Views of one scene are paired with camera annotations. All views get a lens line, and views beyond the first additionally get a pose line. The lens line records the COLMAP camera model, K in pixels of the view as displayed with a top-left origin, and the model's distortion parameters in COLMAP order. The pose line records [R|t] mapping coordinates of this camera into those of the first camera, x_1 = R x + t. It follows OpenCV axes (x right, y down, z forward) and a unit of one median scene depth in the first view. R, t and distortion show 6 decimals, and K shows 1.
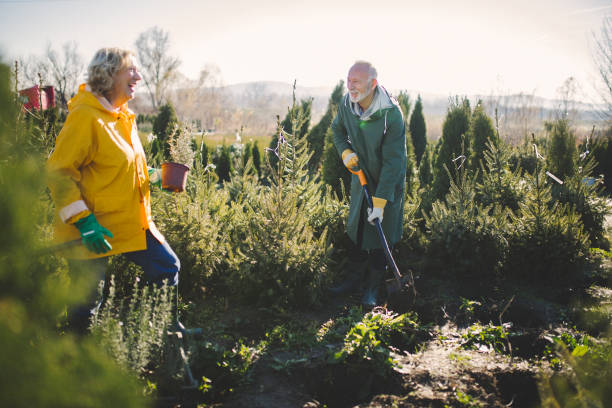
lens RADIAL K [[597.2, 0, 306.0], [0, 597.2, 204.0], [0, 0, 1]] dist [-0.014716, -0.006665]
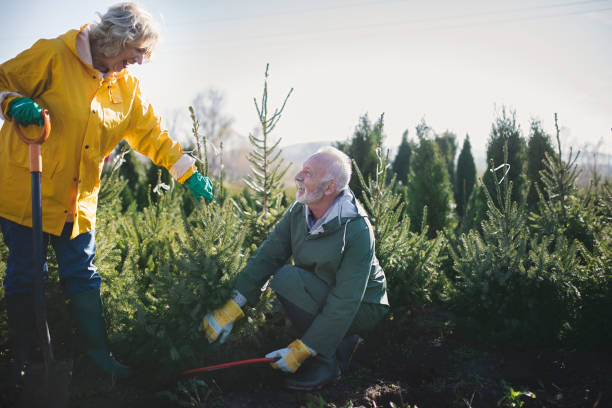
lens RADIAL K [[597.2, 0, 306.0], [0, 597.2, 204.0], [0, 0, 1]] dist [-0.014716, -0.006665]
pose [[0.995437, 0.001035, -0.095412, 0.083619], [-0.010414, 0.995147, -0.097848, 0.027462], [0.094848, 0.098396, 0.990617, 0.257388]]
